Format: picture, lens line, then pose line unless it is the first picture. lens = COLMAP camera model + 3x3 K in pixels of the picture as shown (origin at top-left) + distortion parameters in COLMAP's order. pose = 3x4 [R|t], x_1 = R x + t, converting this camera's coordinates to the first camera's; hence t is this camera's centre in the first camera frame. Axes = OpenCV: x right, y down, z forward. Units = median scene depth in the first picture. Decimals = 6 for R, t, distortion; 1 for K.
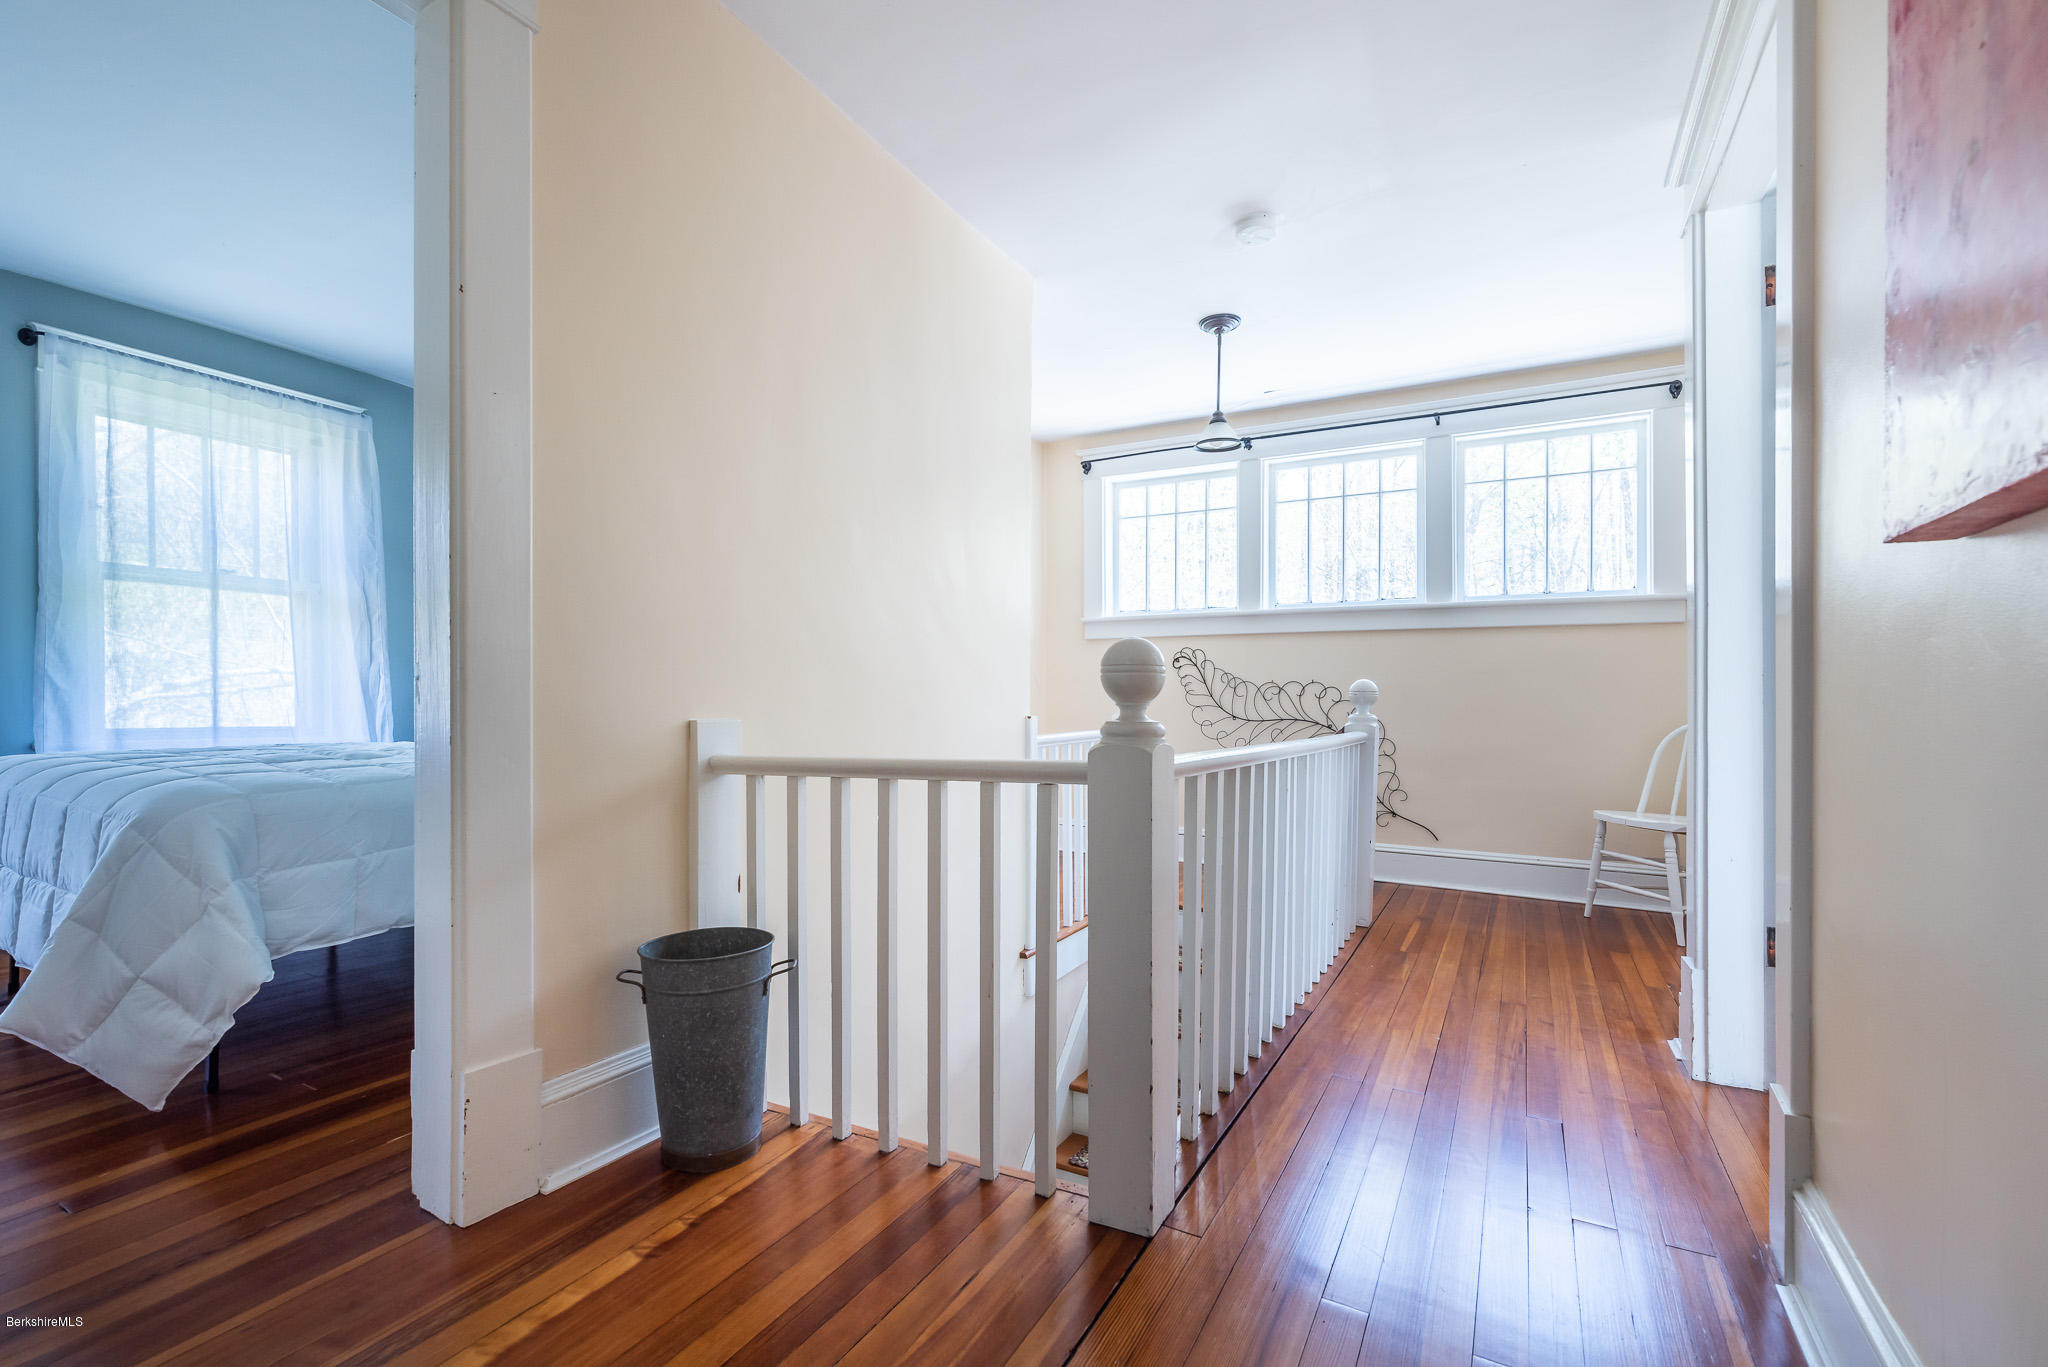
lens RADIAL K [[897.8, 0, 1024.0], [0, 897.8, 683.5], [0, 0, 1]] dist [-0.002823, -0.000269]
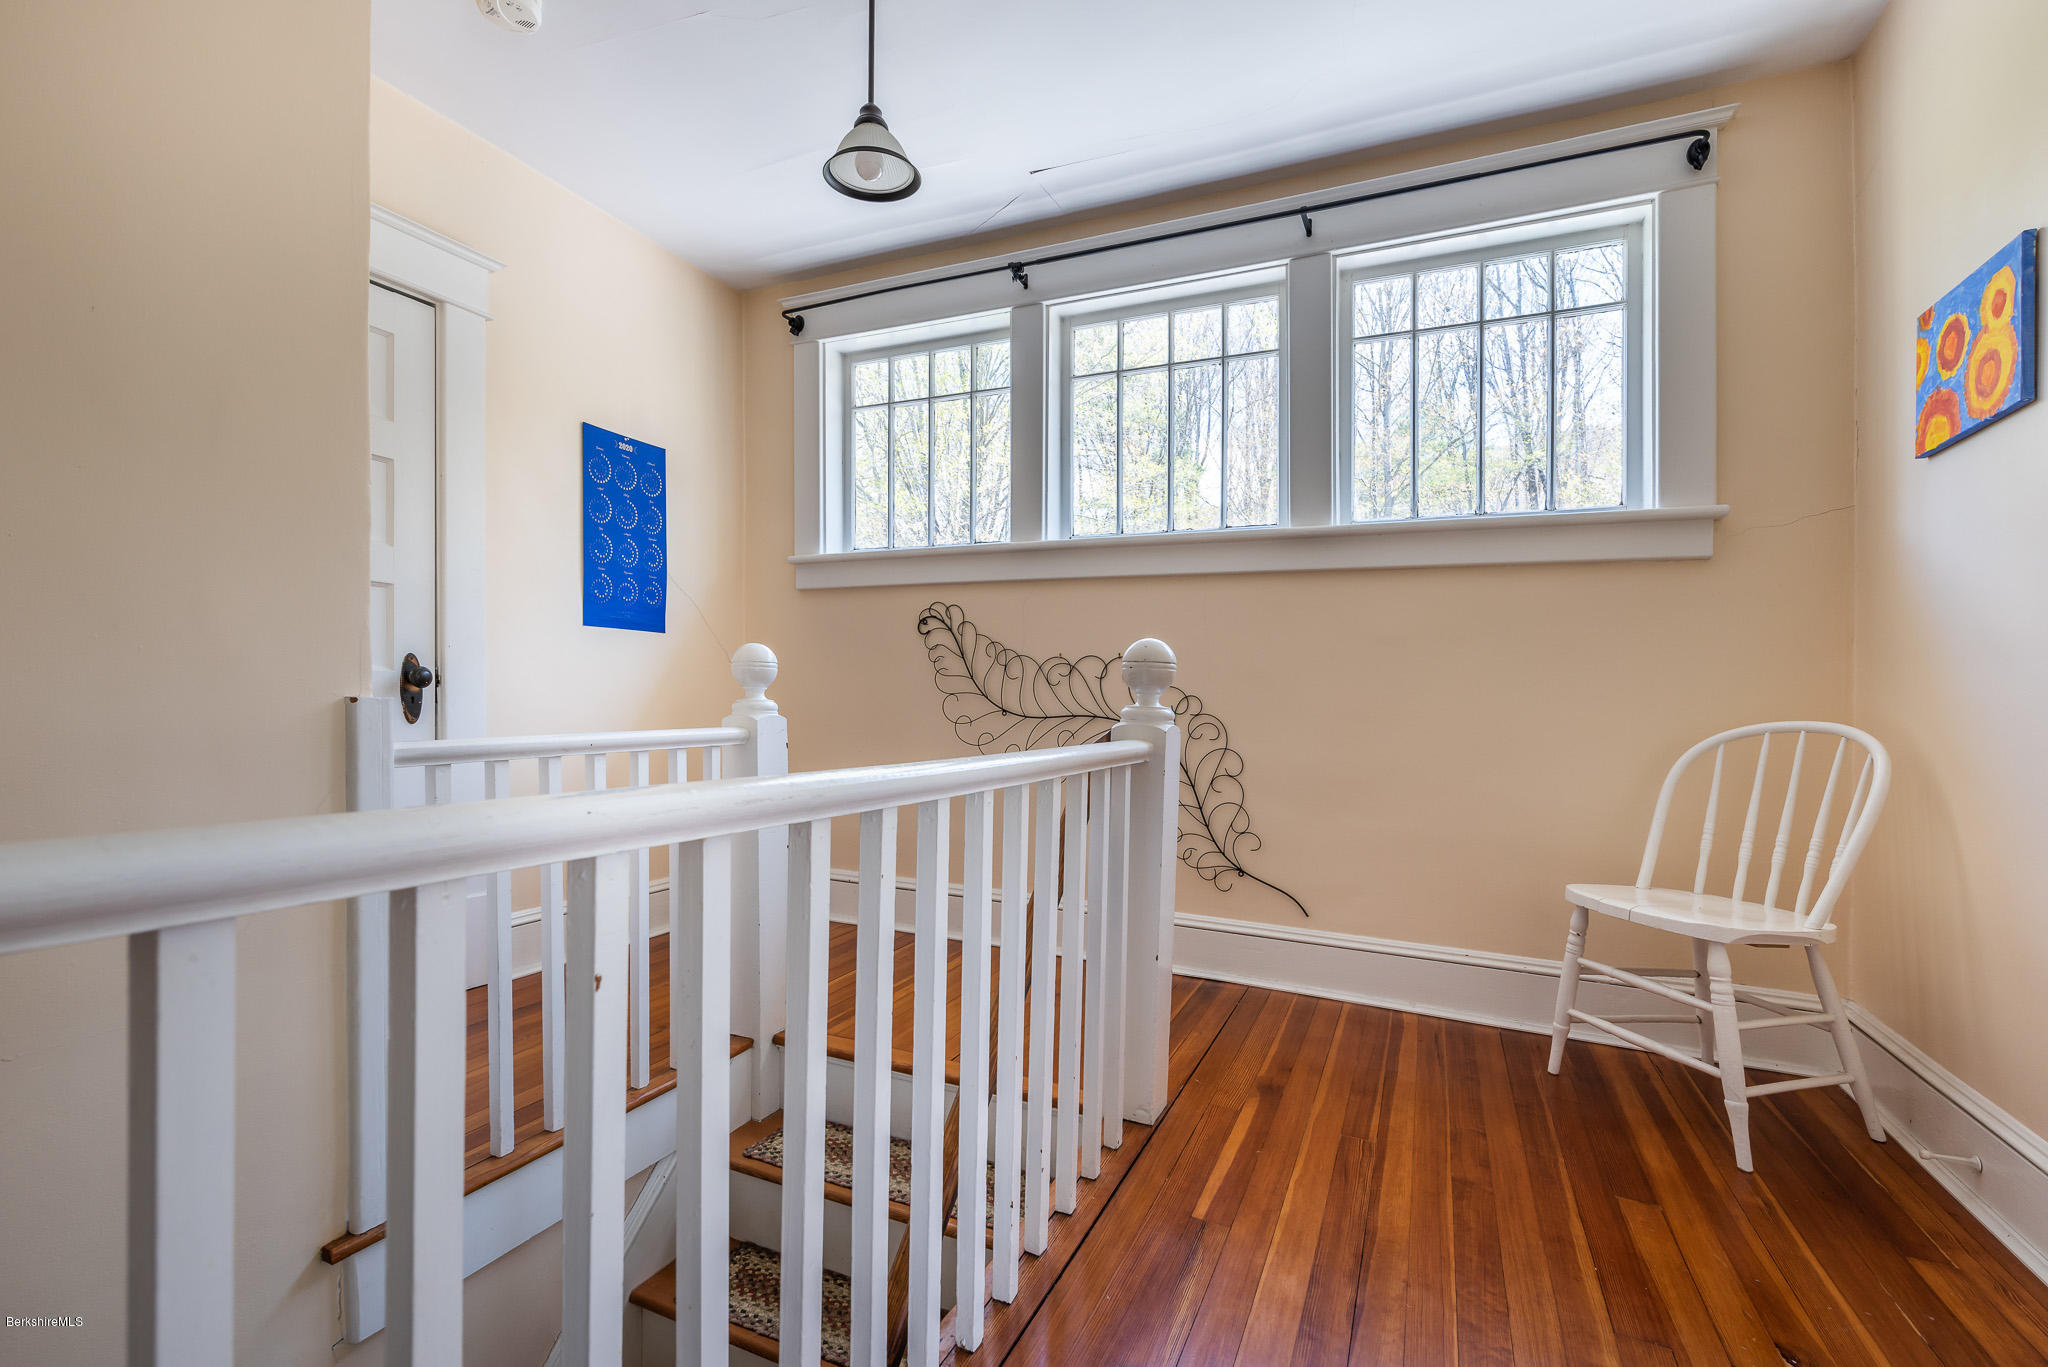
lens RADIAL K [[893.6, 0, 1021.1], [0, 893.6, 646.7], [0, 0, 1]] dist [-0.000038, -0.000485]
pose [[0.997070, 0.019904, 0.073864, 0.226599], [-0.017191, 0.999161, -0.037182, 0.017202], [-0.074542, 0.035803, 0.996575, 0.417345]]
